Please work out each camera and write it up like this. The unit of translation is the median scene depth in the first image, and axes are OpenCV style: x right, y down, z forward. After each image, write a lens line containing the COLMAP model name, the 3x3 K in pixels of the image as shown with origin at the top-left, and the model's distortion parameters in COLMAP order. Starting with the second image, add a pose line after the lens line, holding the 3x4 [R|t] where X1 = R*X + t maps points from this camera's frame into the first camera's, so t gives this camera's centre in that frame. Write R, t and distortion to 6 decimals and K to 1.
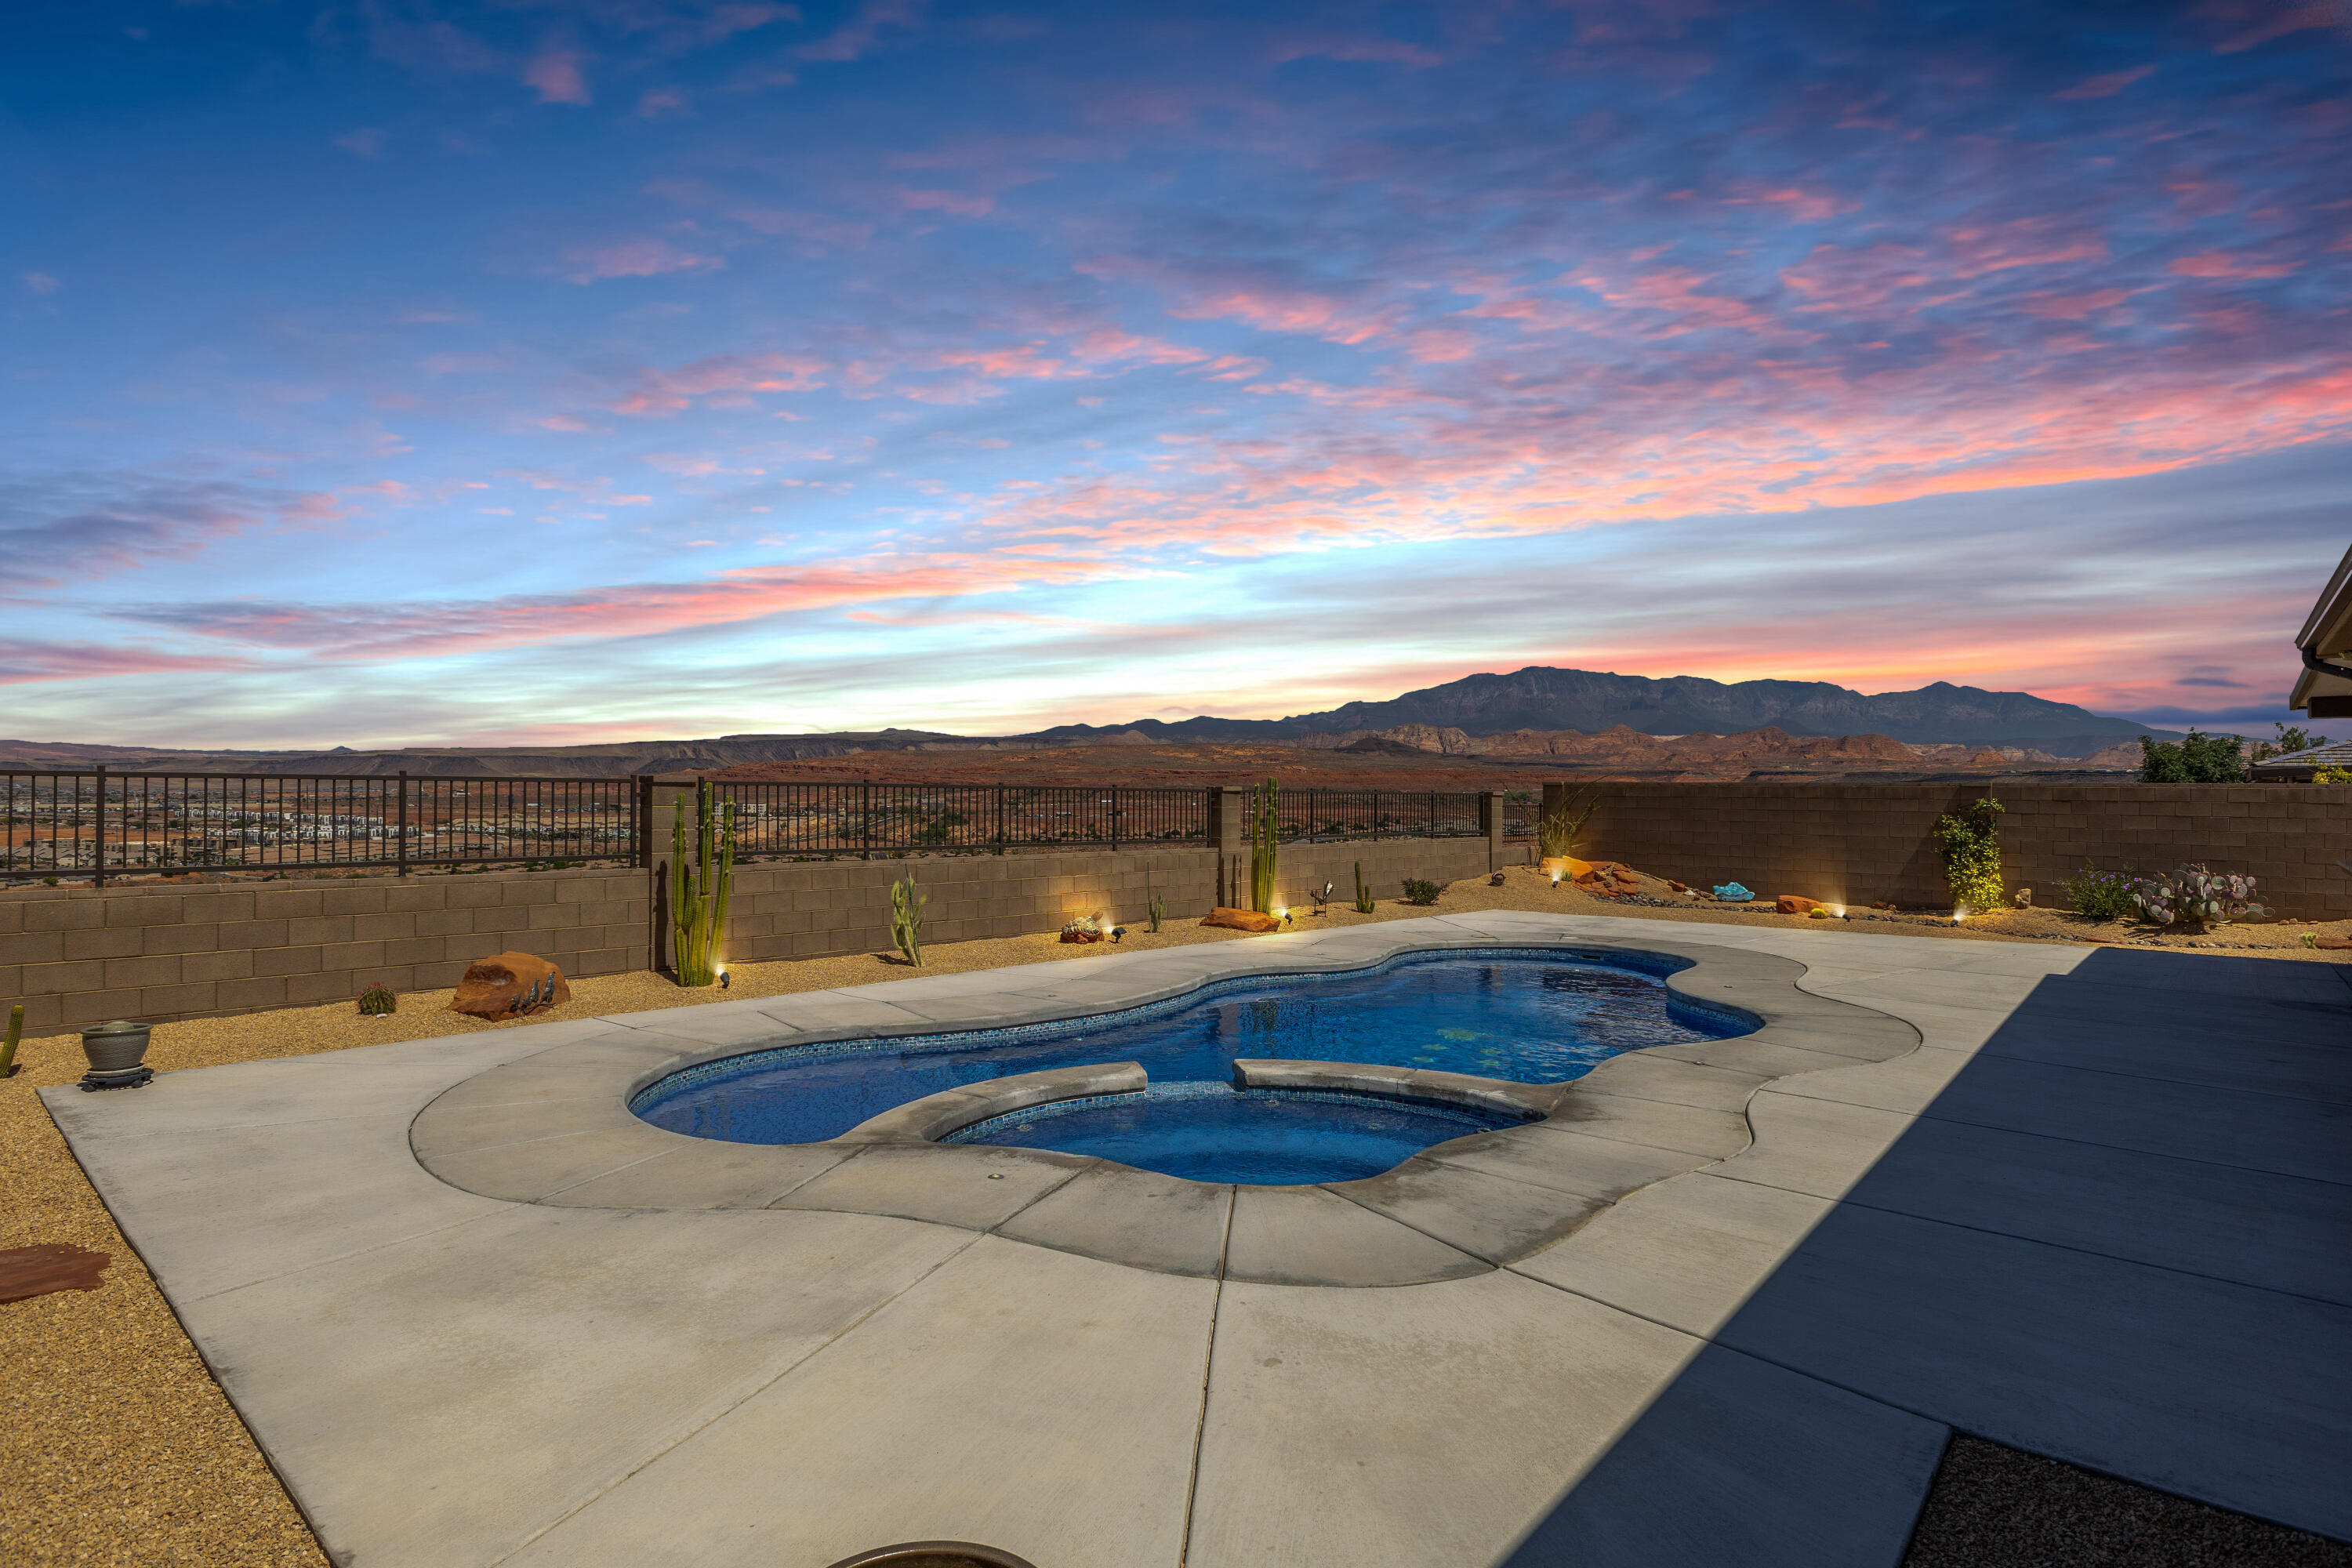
lens RADIAL K [[1248.5, 0, 1211.1], [0, 1248.5, 795.9], [0, 0, 1]] dist [-0.011120, 0.001803]
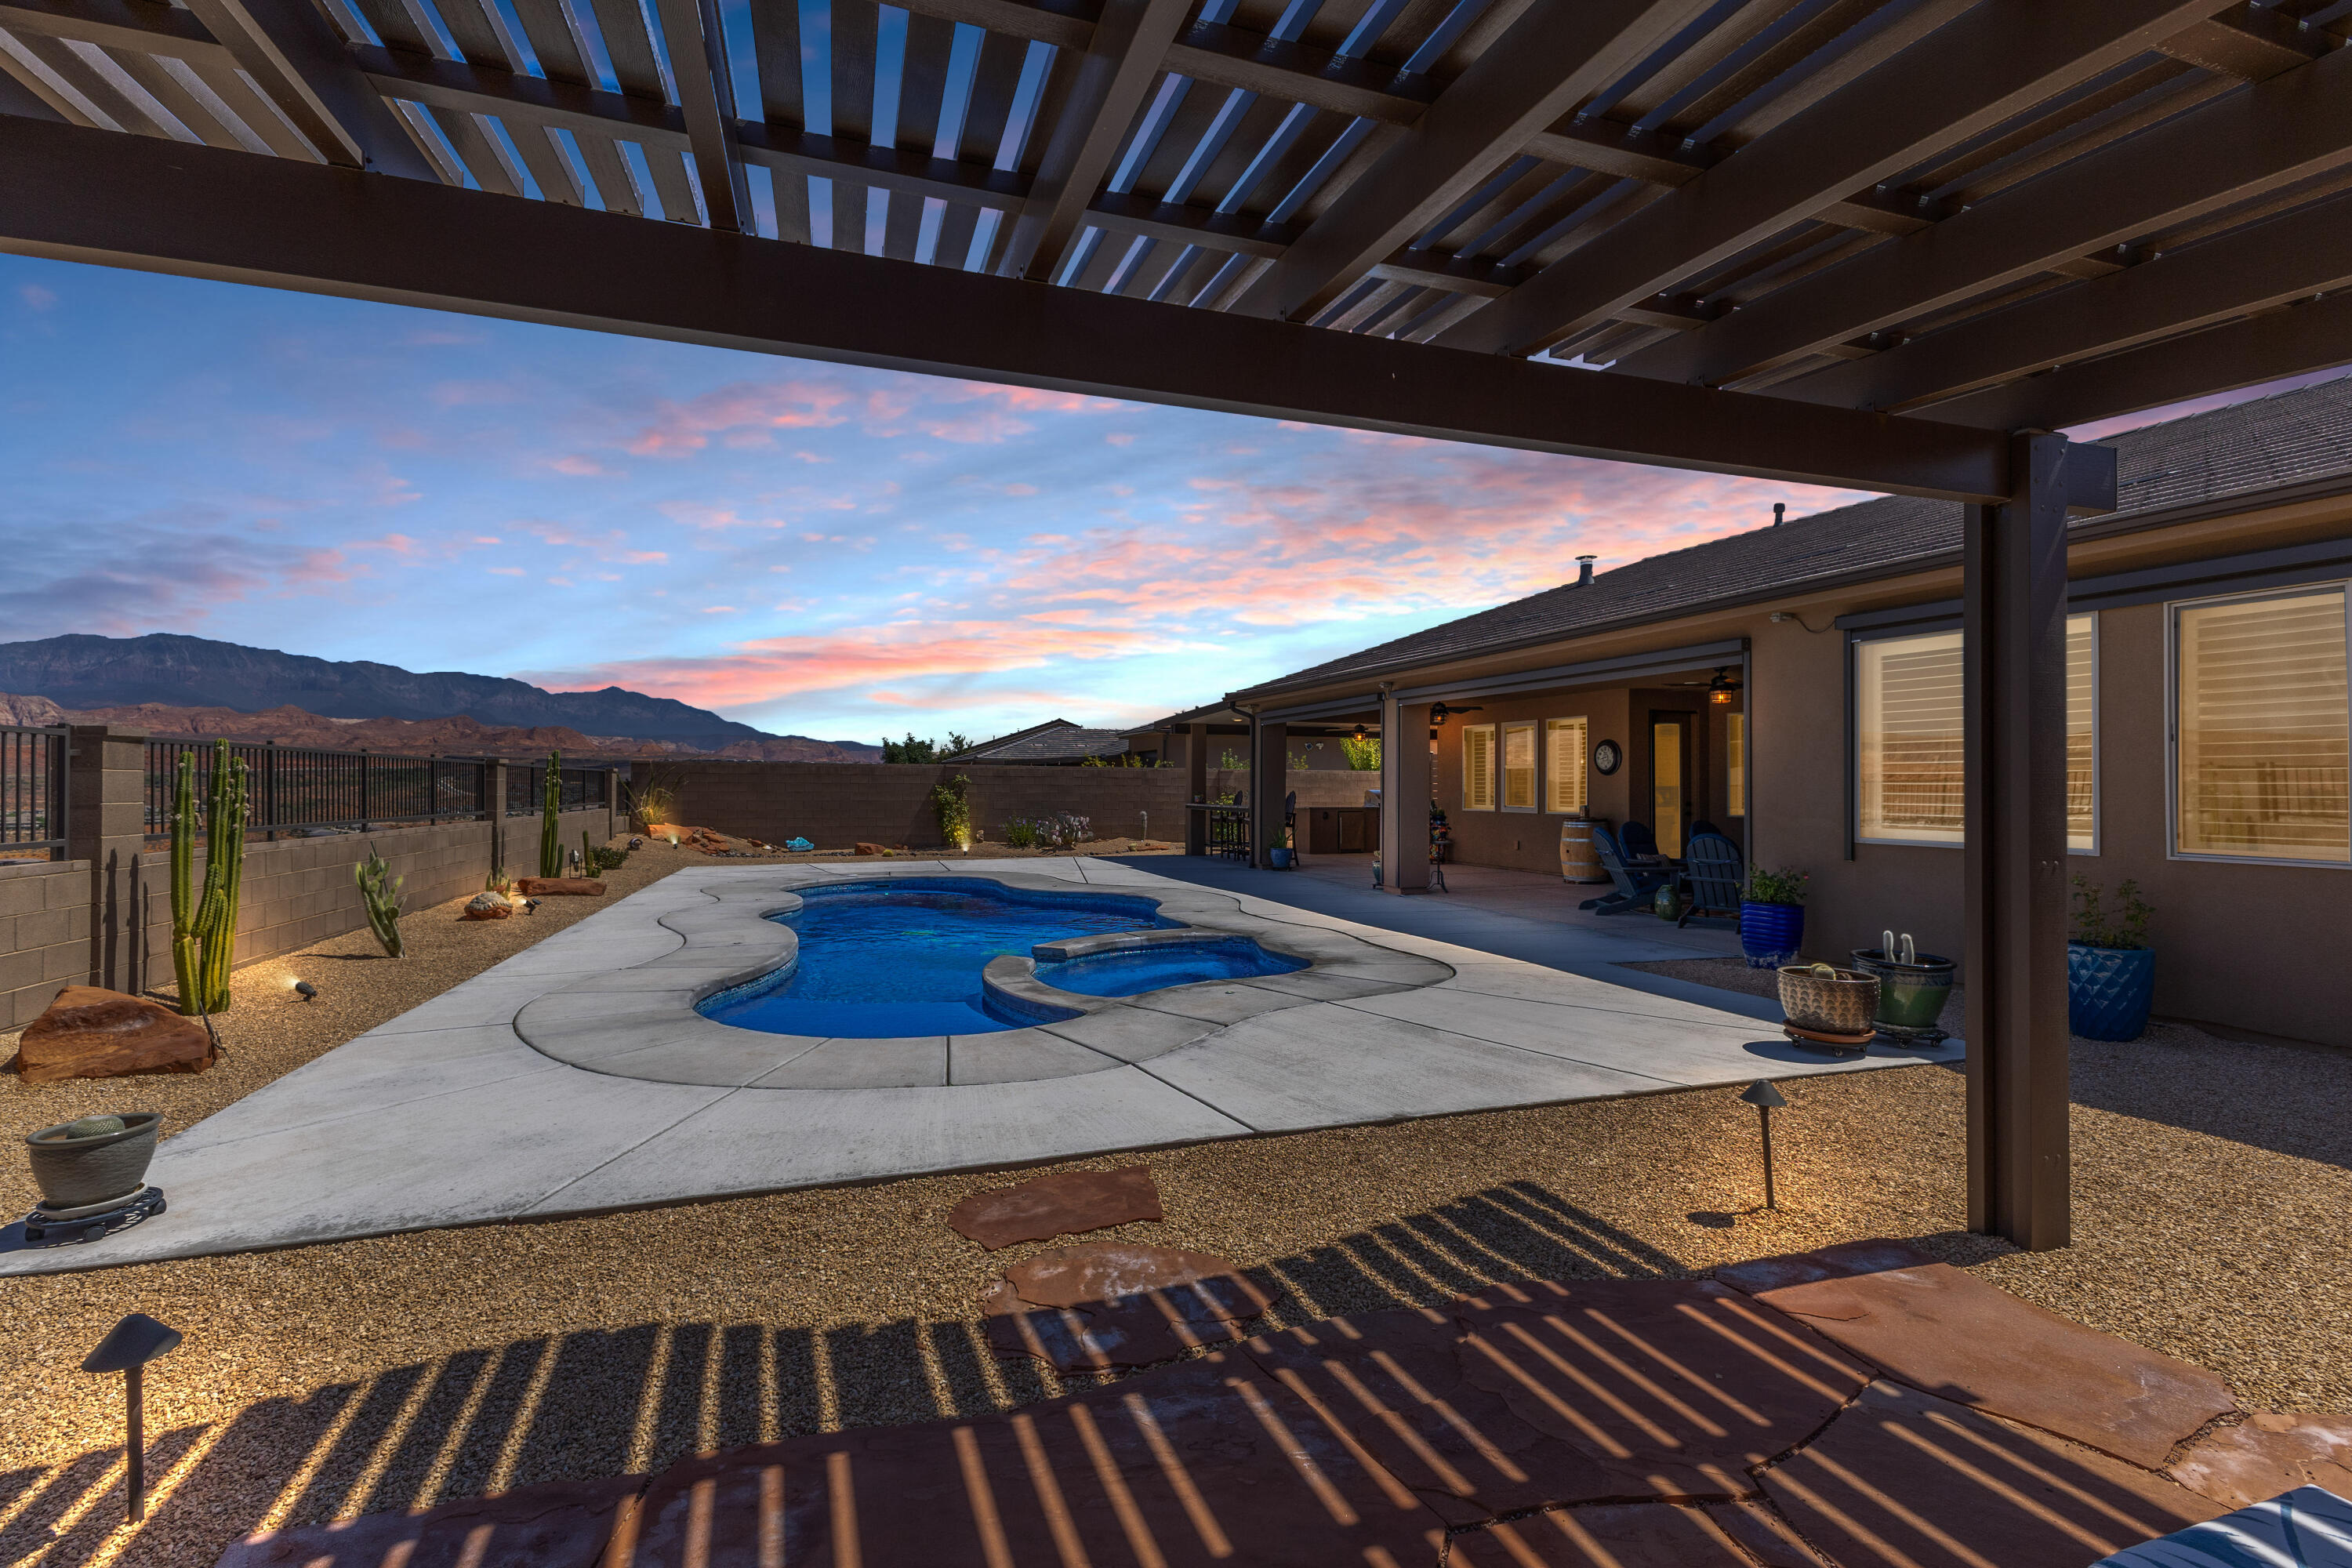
lens RADIAL K [[1021.8, 0, 1163.8], [0, 1021.8, 778.9], [0, 0, 1]] dist [0.014740, -0.002244]
pose [[0.520875, -0.000459, 0.853633, -0.312857], [0.000039, 1.000000, 0.000514, 0.005267], [-0.853633, -0.000235, 0.520875, 0.078013]]
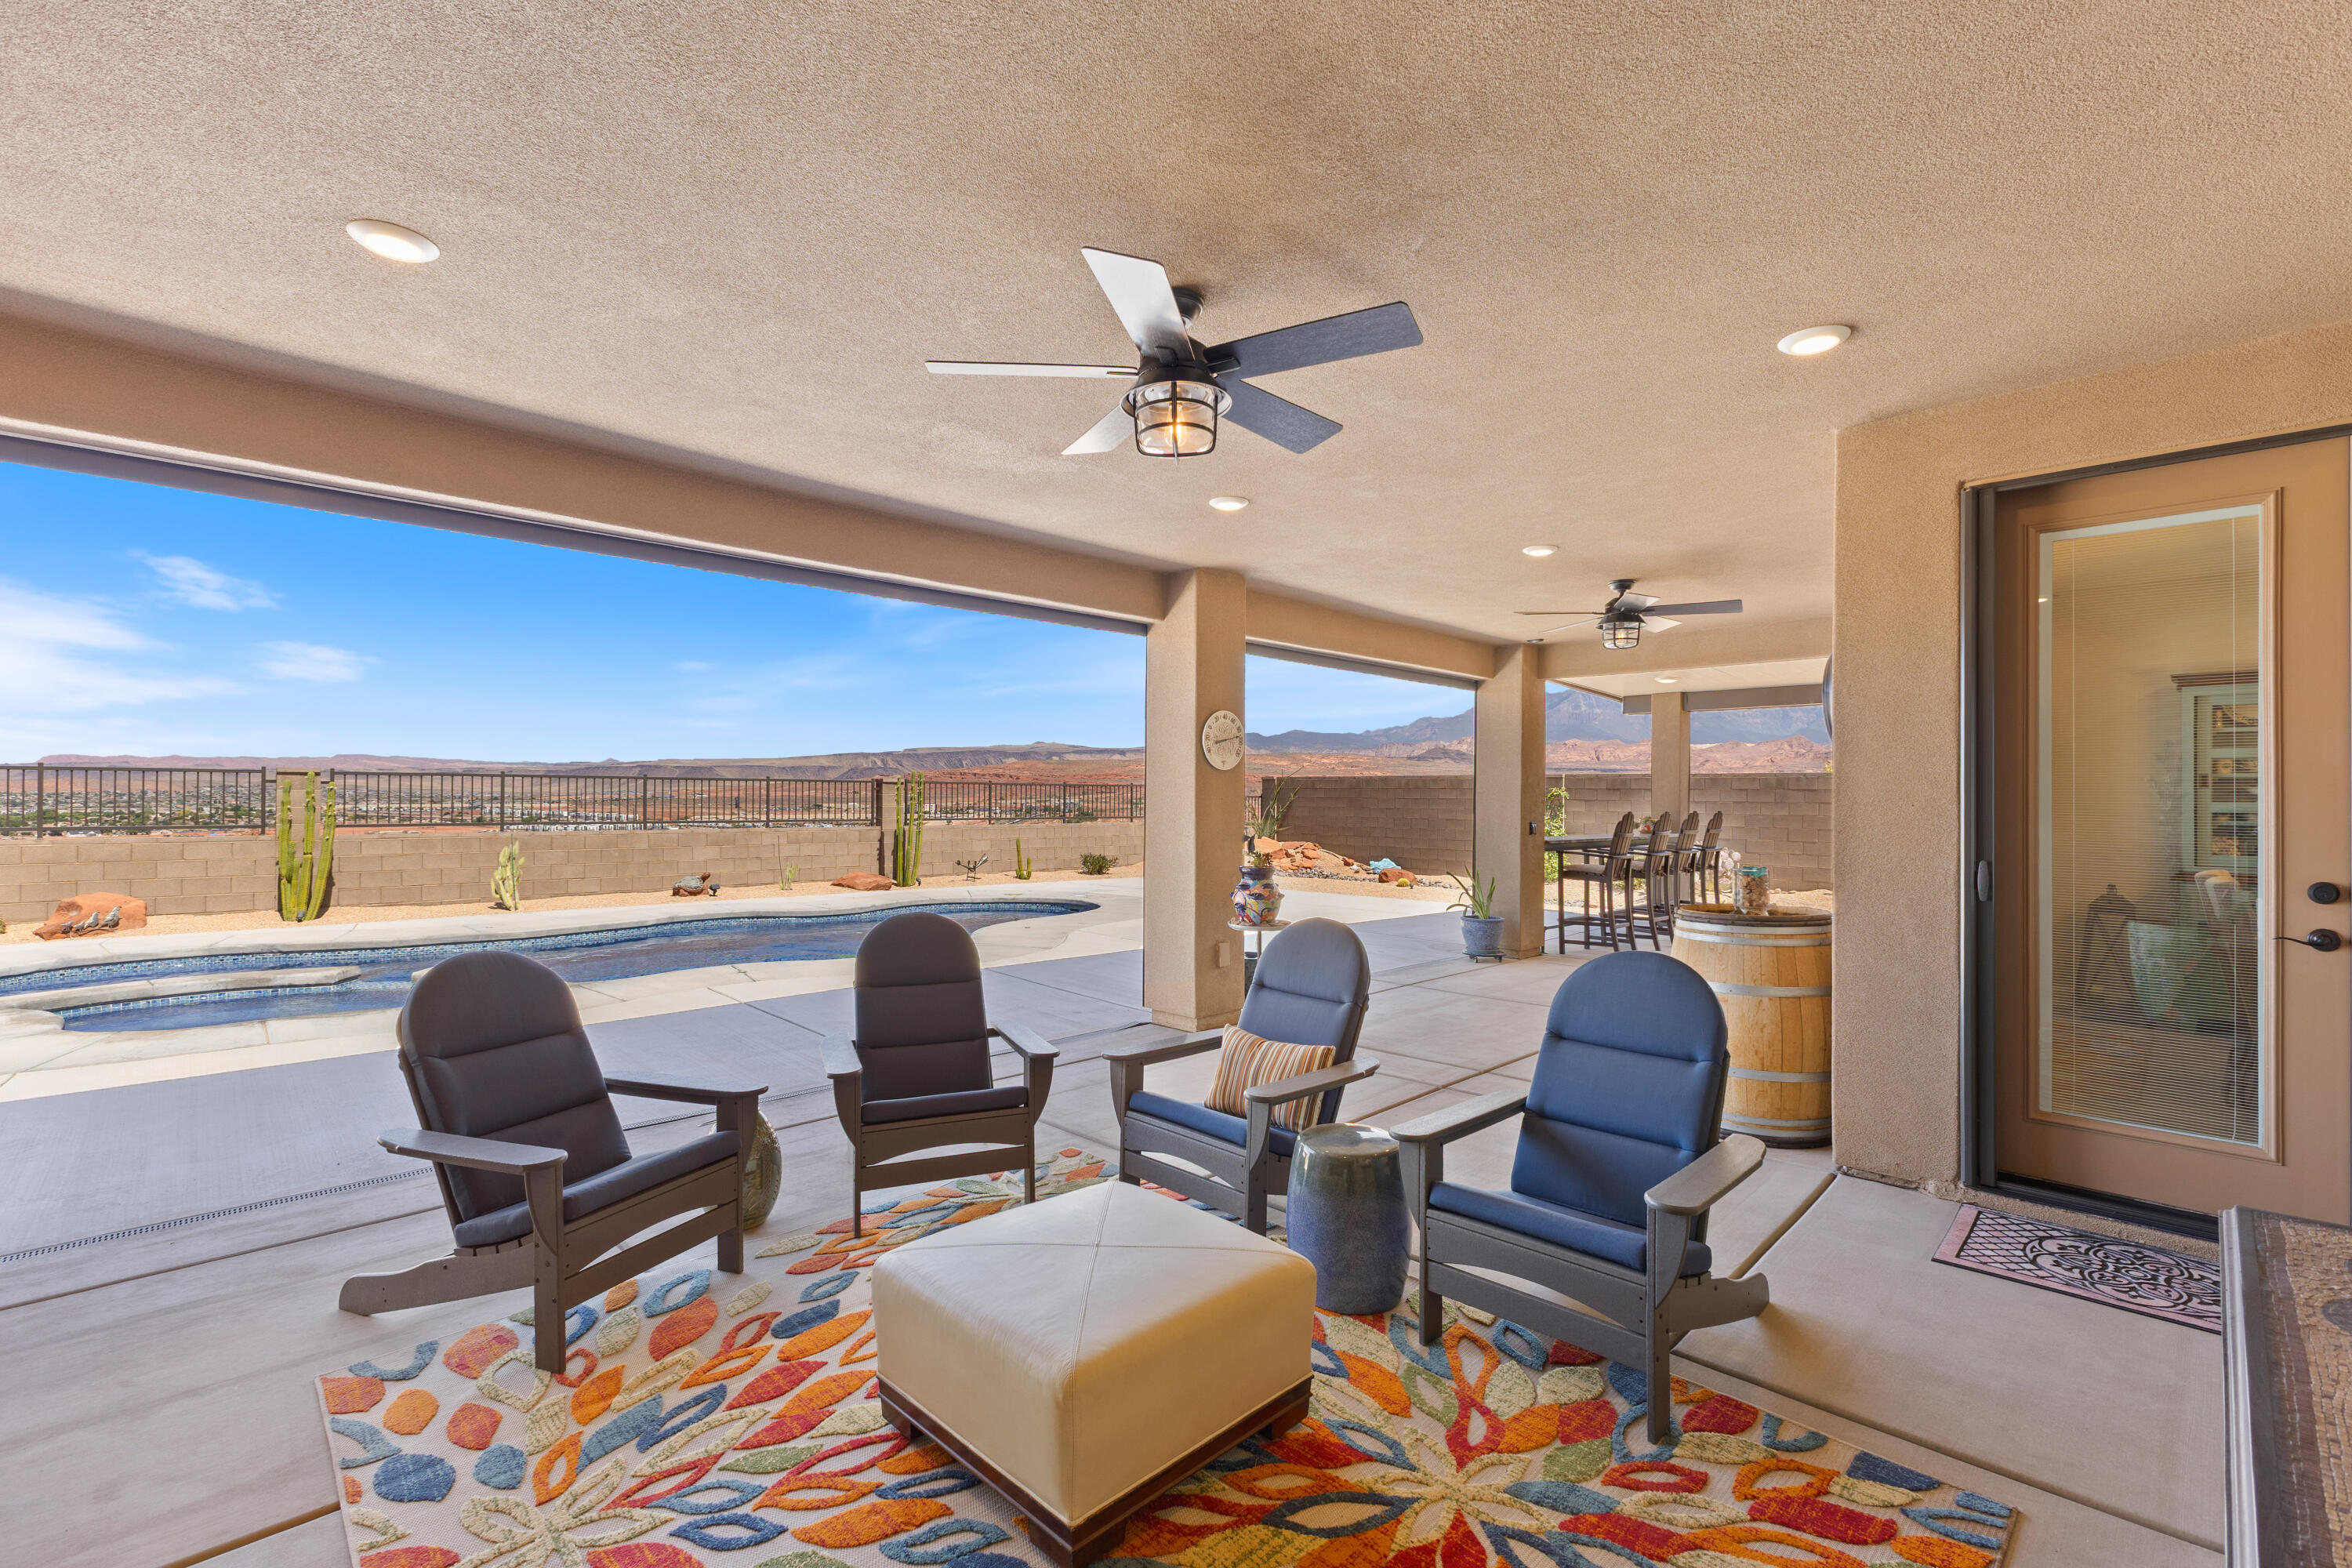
lens RADIAL K [[1021.8, 0, 1198.9], [0, 1021.8, 812.9], [0, 0, 1]] dist [0.014740, -0.002244]
pose [[0.994299, -0.000254, -0.106624, 0.331068], [0.001940, 0.999875, 0.015701, 0.008610], [0.106607, -0.015818, 0.994175, -0.010066]]
